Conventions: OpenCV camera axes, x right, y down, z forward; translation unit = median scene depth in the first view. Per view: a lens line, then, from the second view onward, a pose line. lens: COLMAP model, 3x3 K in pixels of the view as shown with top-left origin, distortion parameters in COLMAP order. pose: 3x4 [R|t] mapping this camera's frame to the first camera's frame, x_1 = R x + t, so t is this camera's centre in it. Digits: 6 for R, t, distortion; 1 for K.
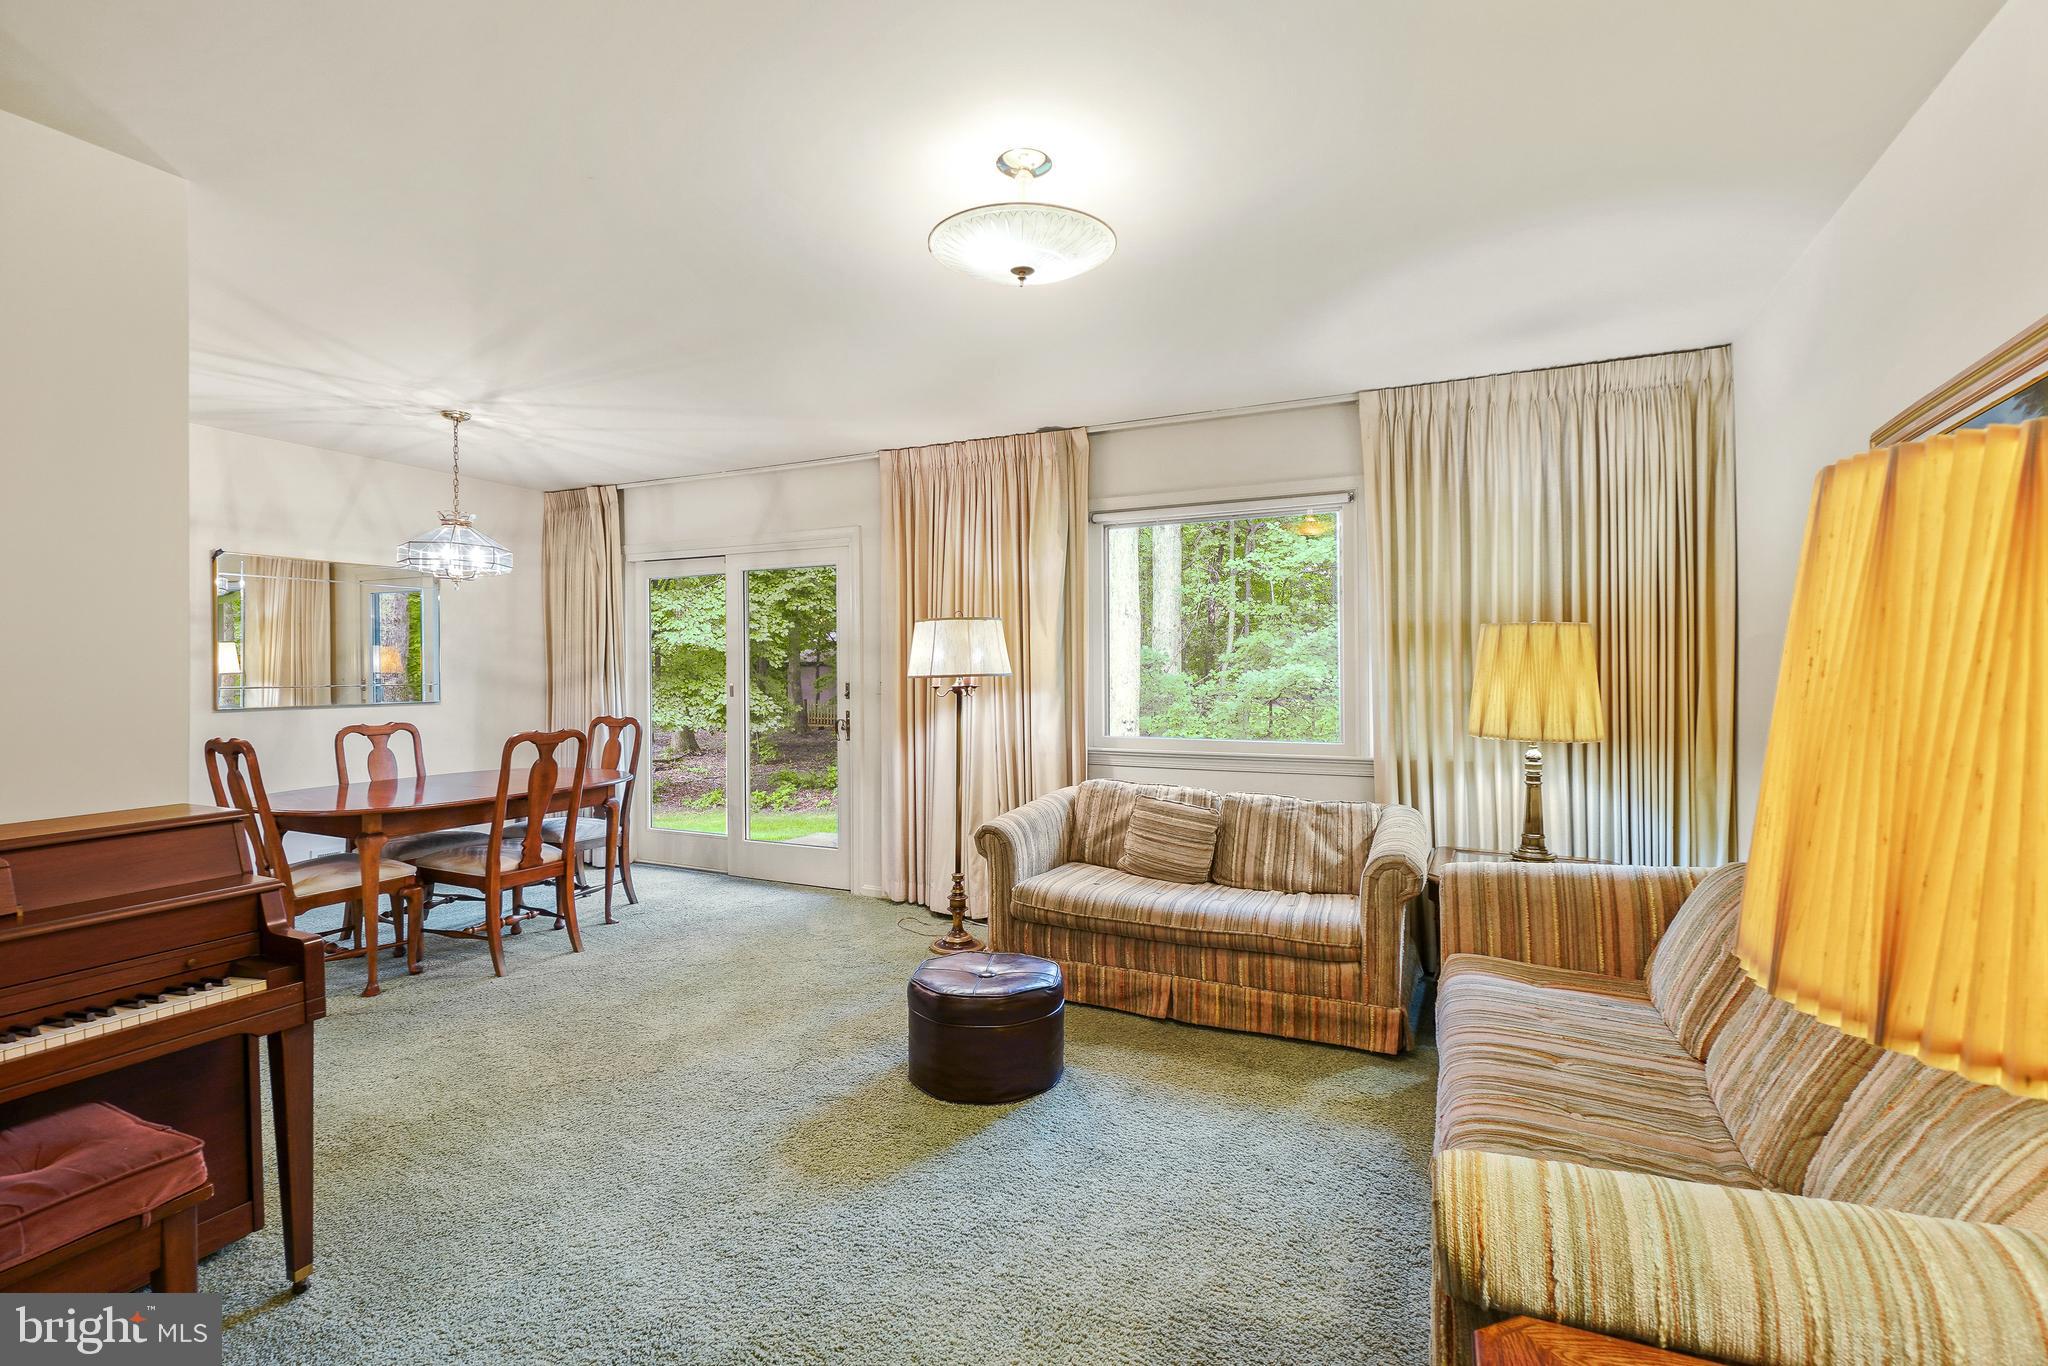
lens RADIAL K [[924.1, 0, 1033.2], [0, 924.1, 685.9], [0, 0, 1]] dist [-0.004256, -0.000720]
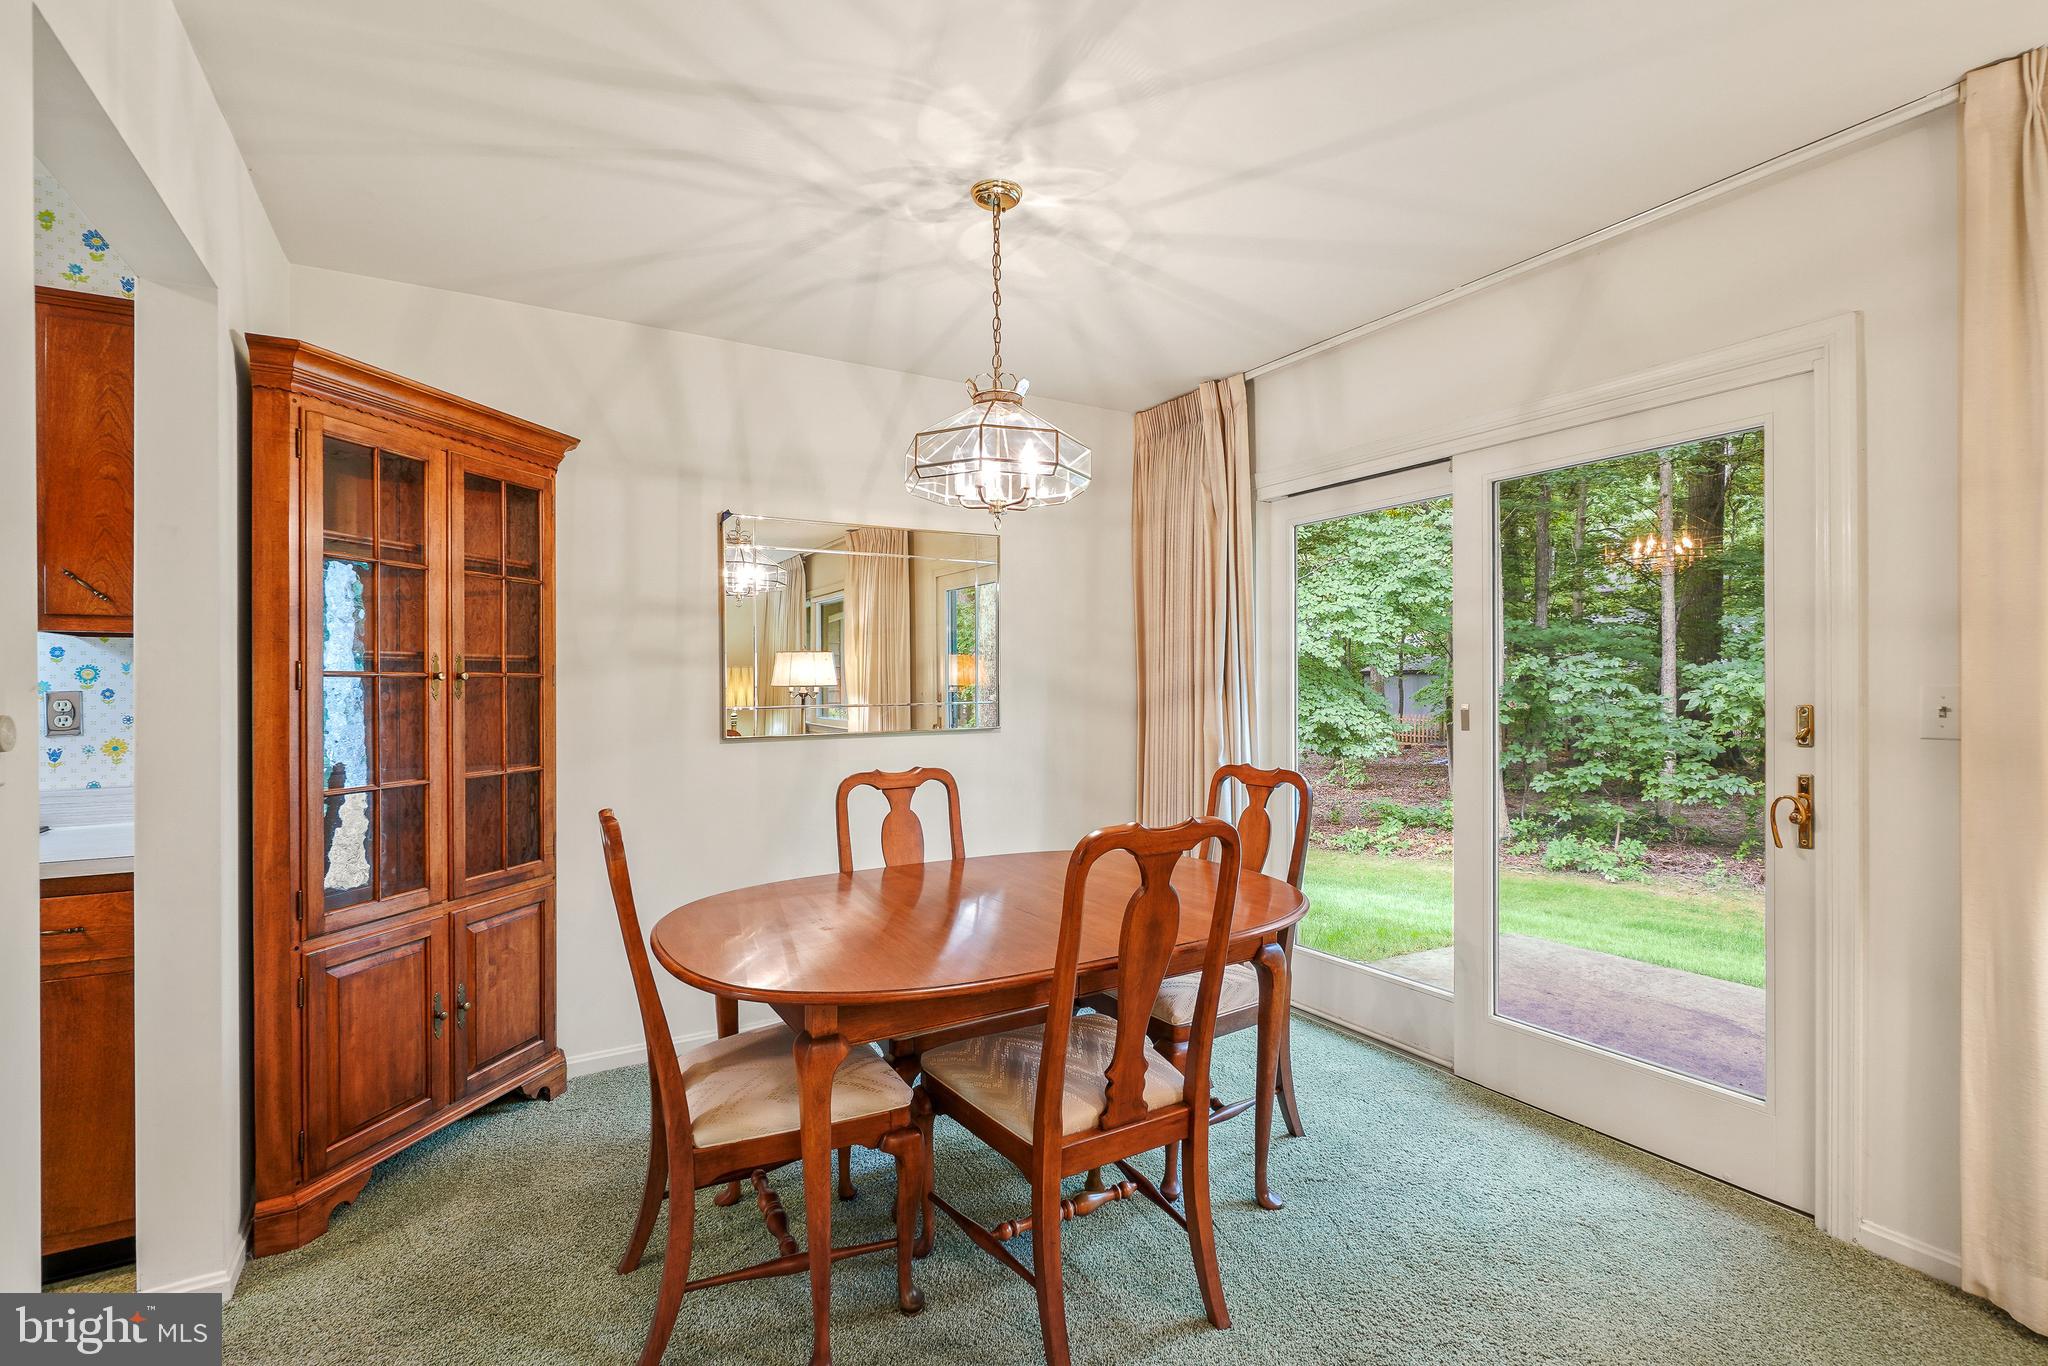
lens RADIAL K [[924.1, 0, 1034.4], [0, 924.1, 683.1], [0, 0, 1]] dist [-0.004256, -0.000720]
pose [[0.835478, -0.003955, -0.549509, -0.295606], [-0.003770, 0.999909, -0.012929, -0.008304], [0.549510, 0.012874, 0.835388, 0.531736]]
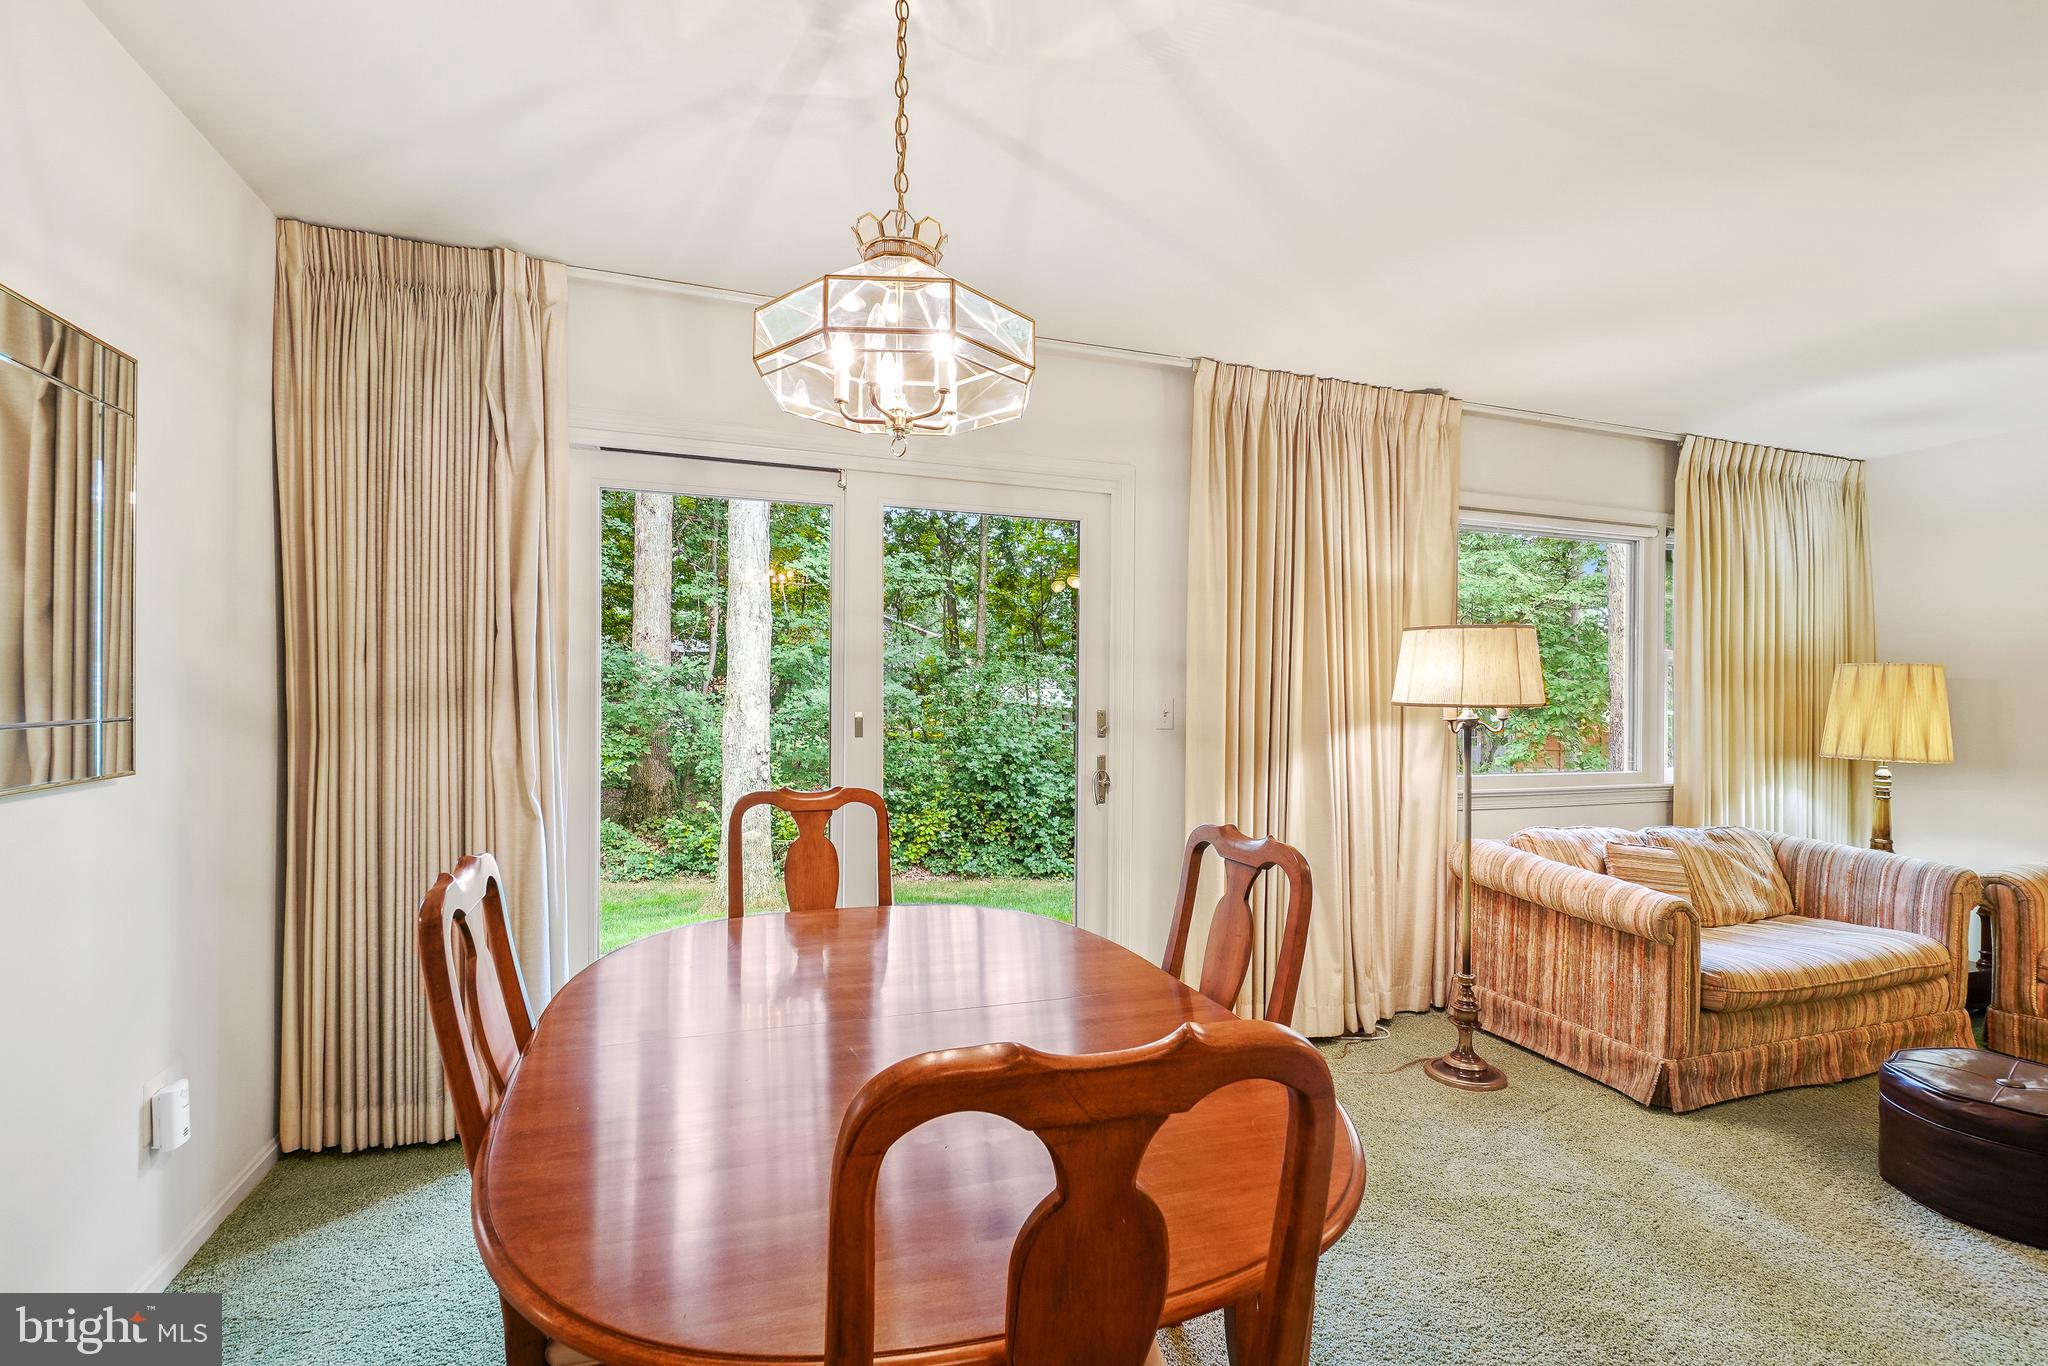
lens RADIAL K [[924.1, 0, 1033.8], [0, 924.1, 700.1], [0, 0, 1]] dist [-0.004256, -0.000720]
pose [[0.703362, 0.003457, 0.710824, -0.768439], [-0.002514, 0.999994, -0.002376, -0.010575], [-0.710828, -0.000115, 0.703366, 0.666287]]
